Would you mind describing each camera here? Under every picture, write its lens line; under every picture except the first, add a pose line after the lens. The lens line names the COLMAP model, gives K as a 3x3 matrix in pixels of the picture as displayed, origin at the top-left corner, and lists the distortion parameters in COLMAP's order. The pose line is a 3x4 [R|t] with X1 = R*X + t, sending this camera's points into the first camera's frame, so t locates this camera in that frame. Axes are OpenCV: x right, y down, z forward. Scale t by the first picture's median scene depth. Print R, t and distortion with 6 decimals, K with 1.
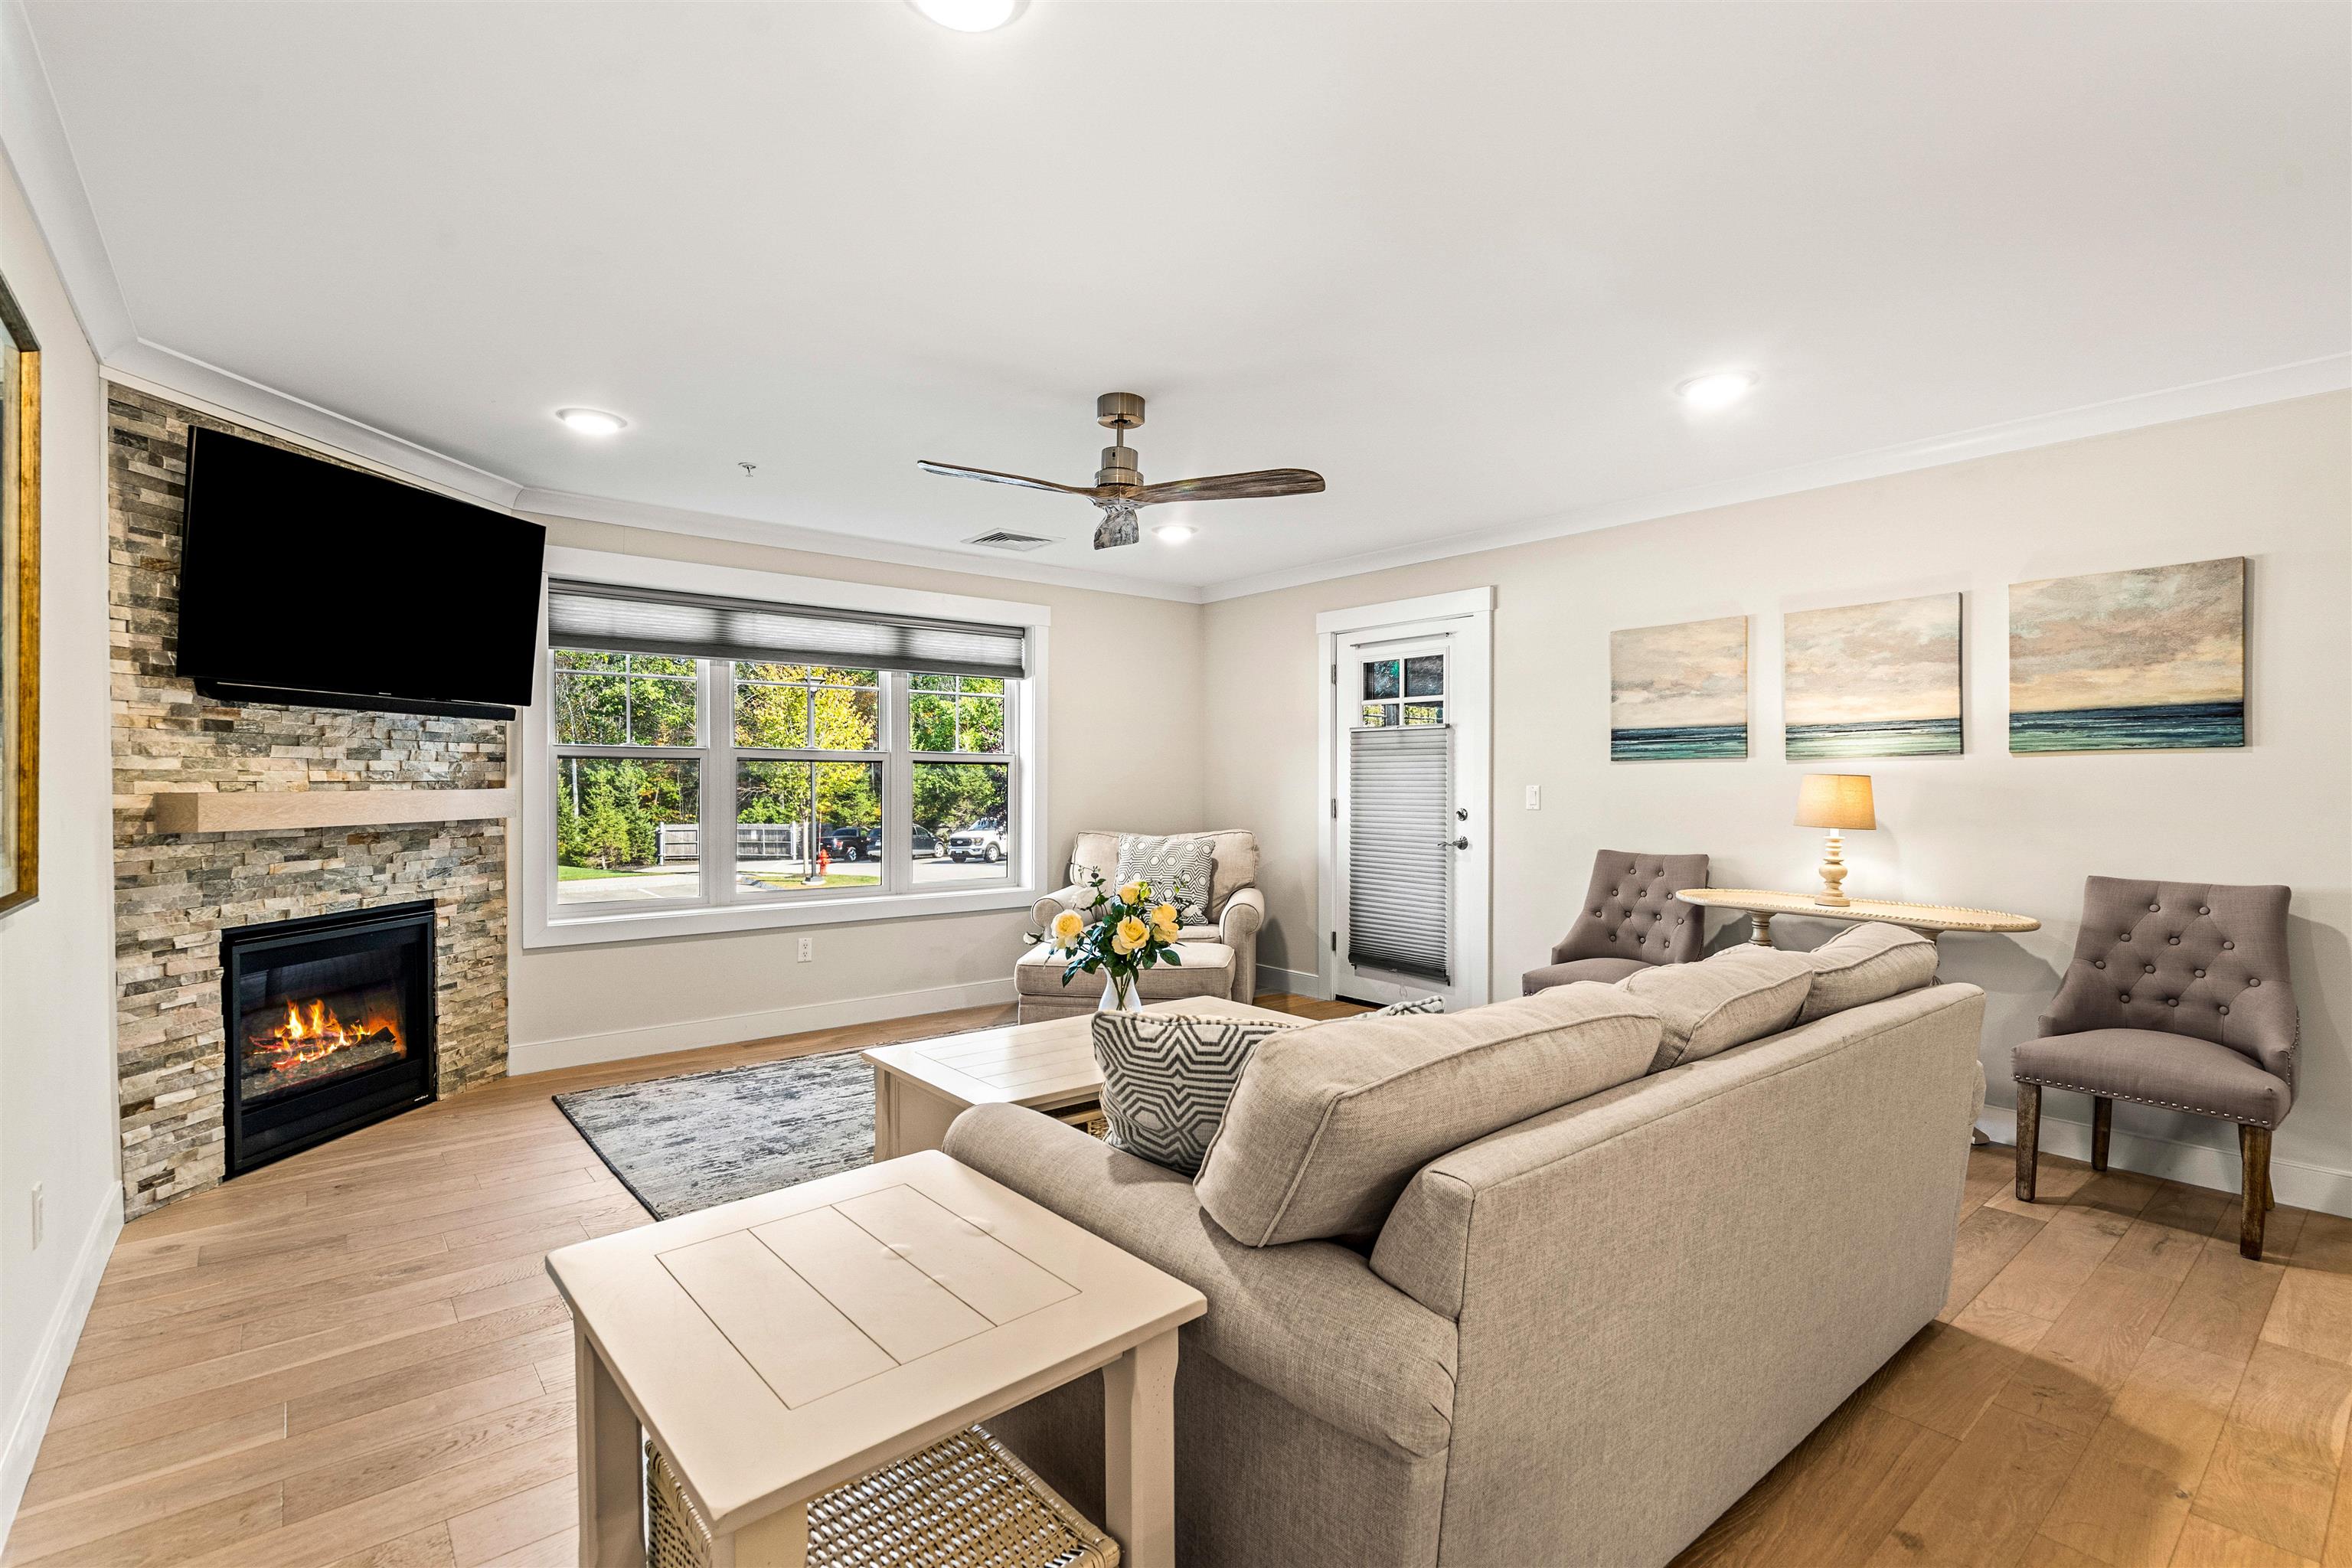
lens RADIAL K [[1076.5, 0, 1178.0], [0, 1076.5, 796.6], [0, 0, 1]] dist [0.001156, 0.000205]
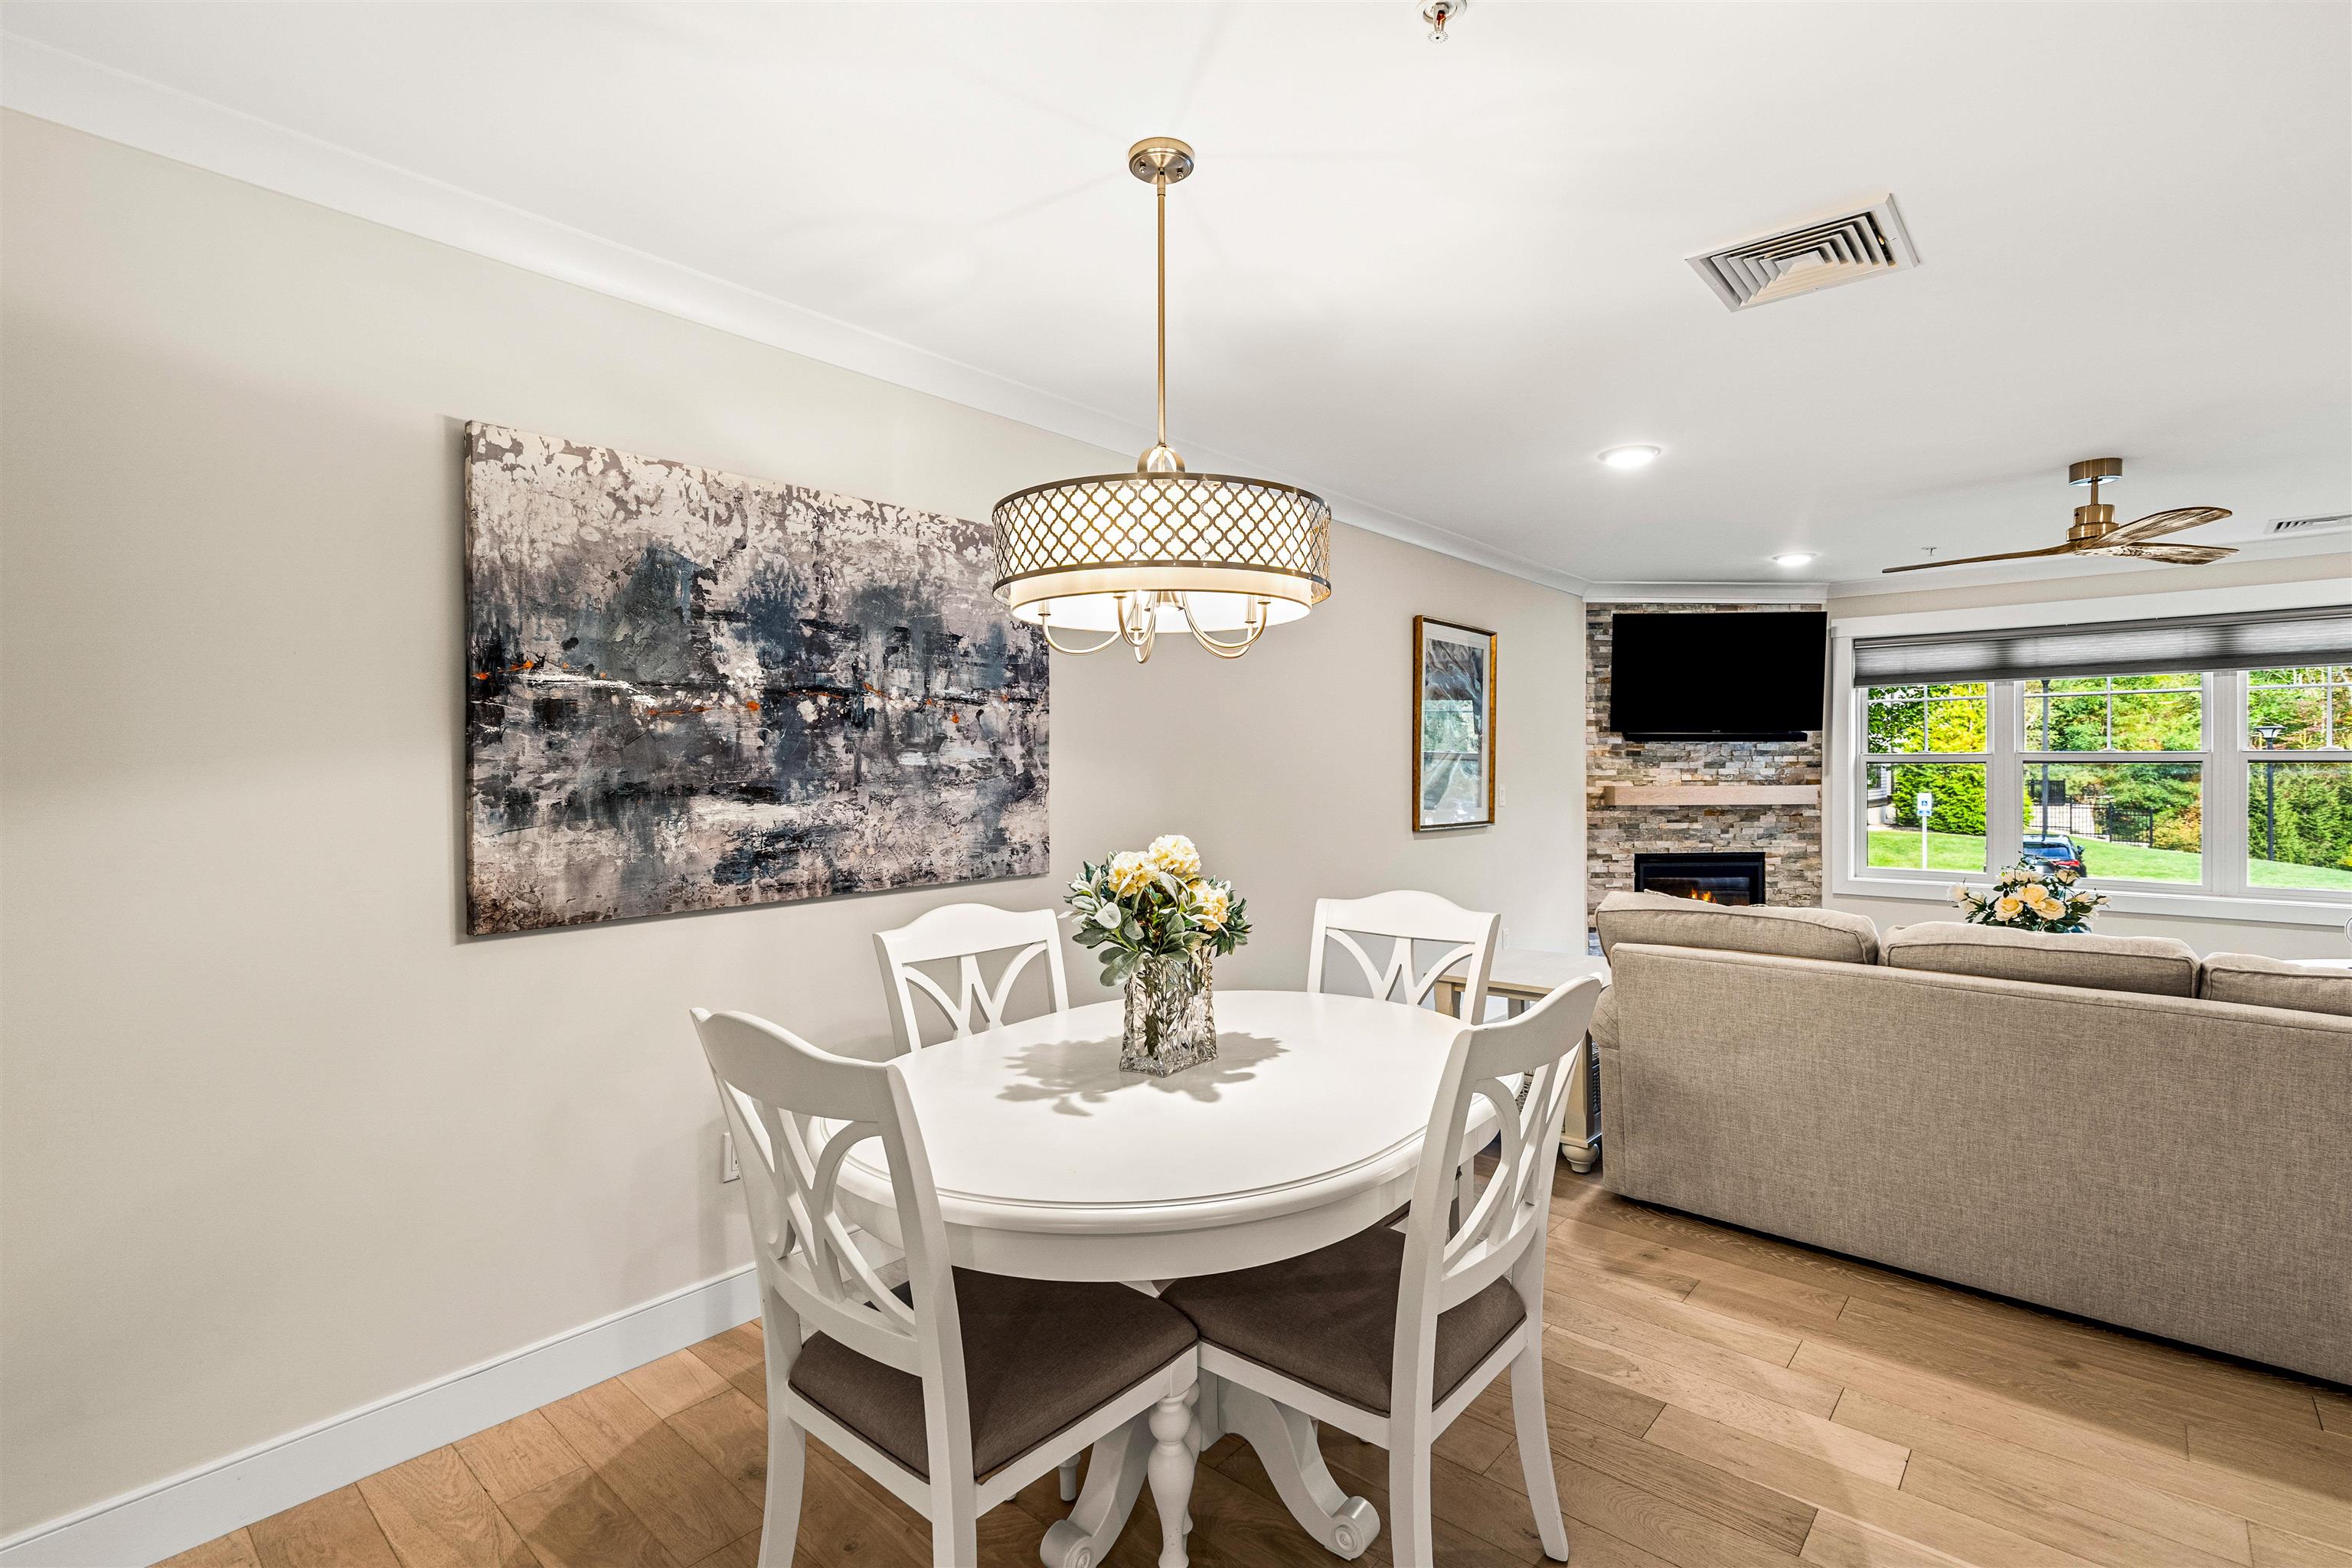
lens RADIAL K [[1075.7, 0, 1176.8], [0, 1075.7, 769.7], [0, 0, 1]] dist [-0.002460, 0.000859]
pose [[0.157881, -0.000712, -0.987458, 0.852357], [-0.011328, 0.999933, -0.002533, -0.017491], [0.987393, 0.011586, 0.157862, -0.151246]]
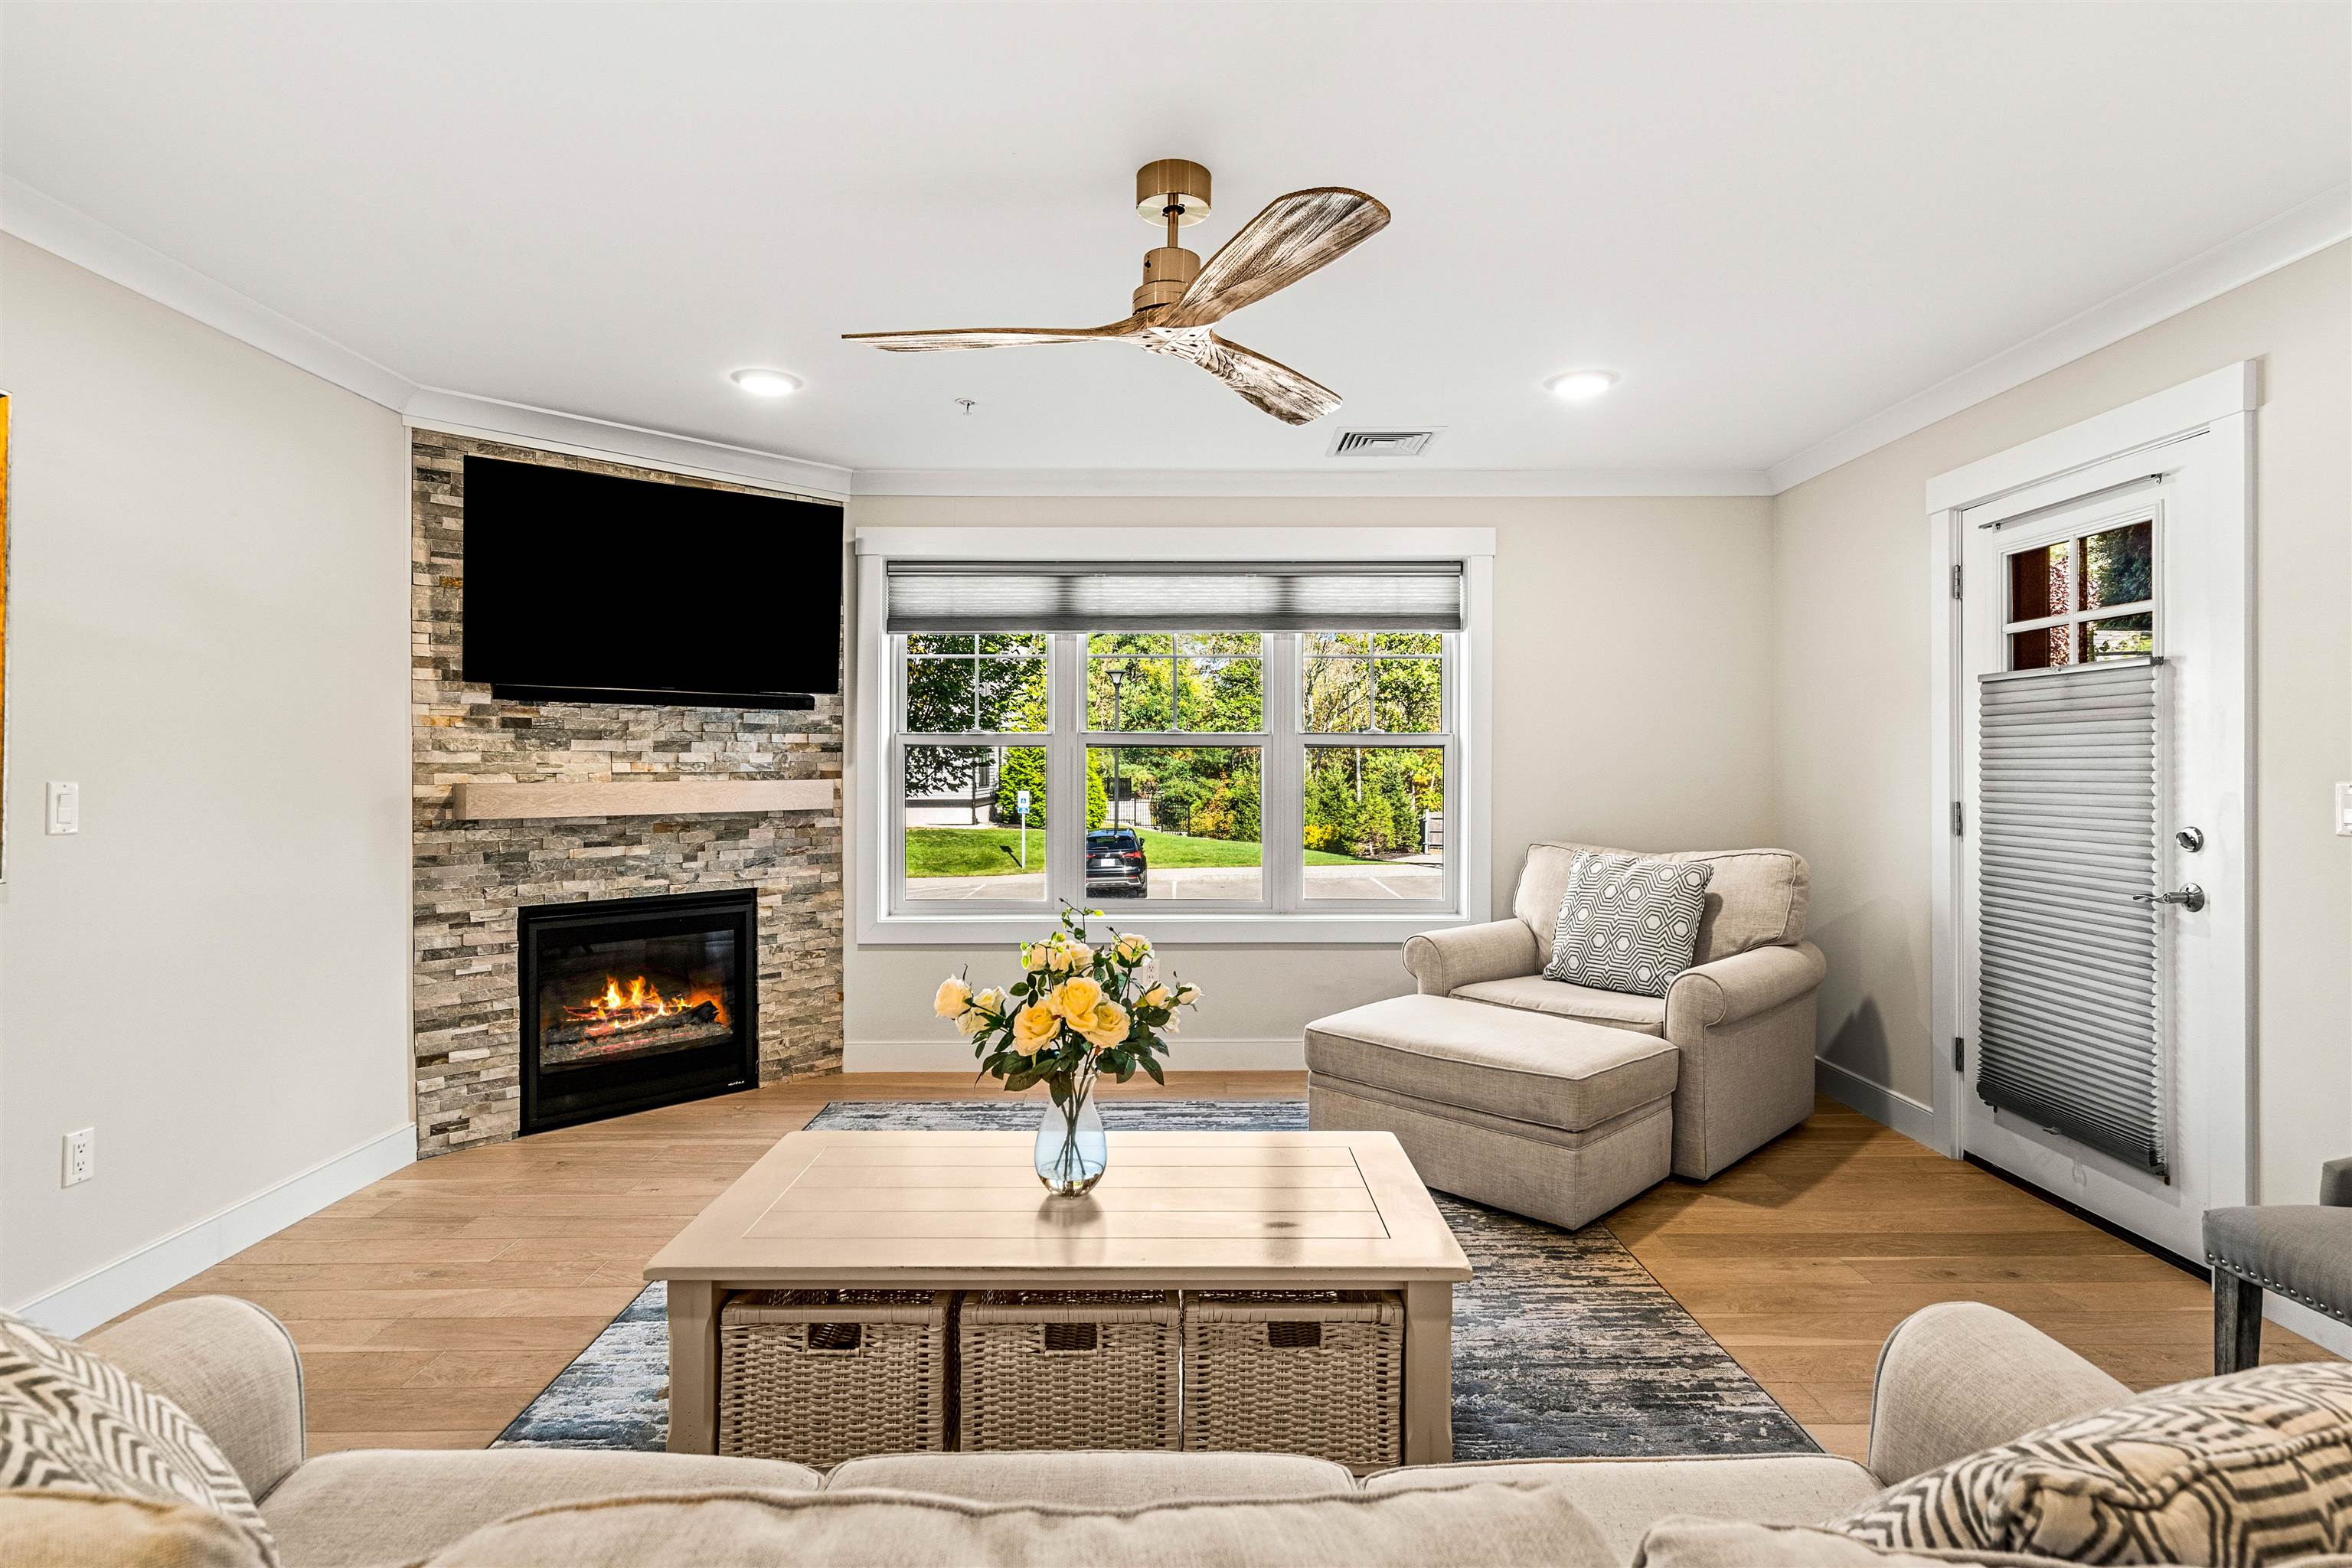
lens RADIAL K [[1188.7, 0, 1180.2], [0, 1188.7, 768.9], [0, 0, 1]] dist [0.005088, 0.001134]
pose [[0.777460, -0.000562, -0.628933, 0.355893], [-0.007256, 0.999925, -0.009863, -0.009856], [0.628891, 0.012232, 0.777397, 0.415049]]
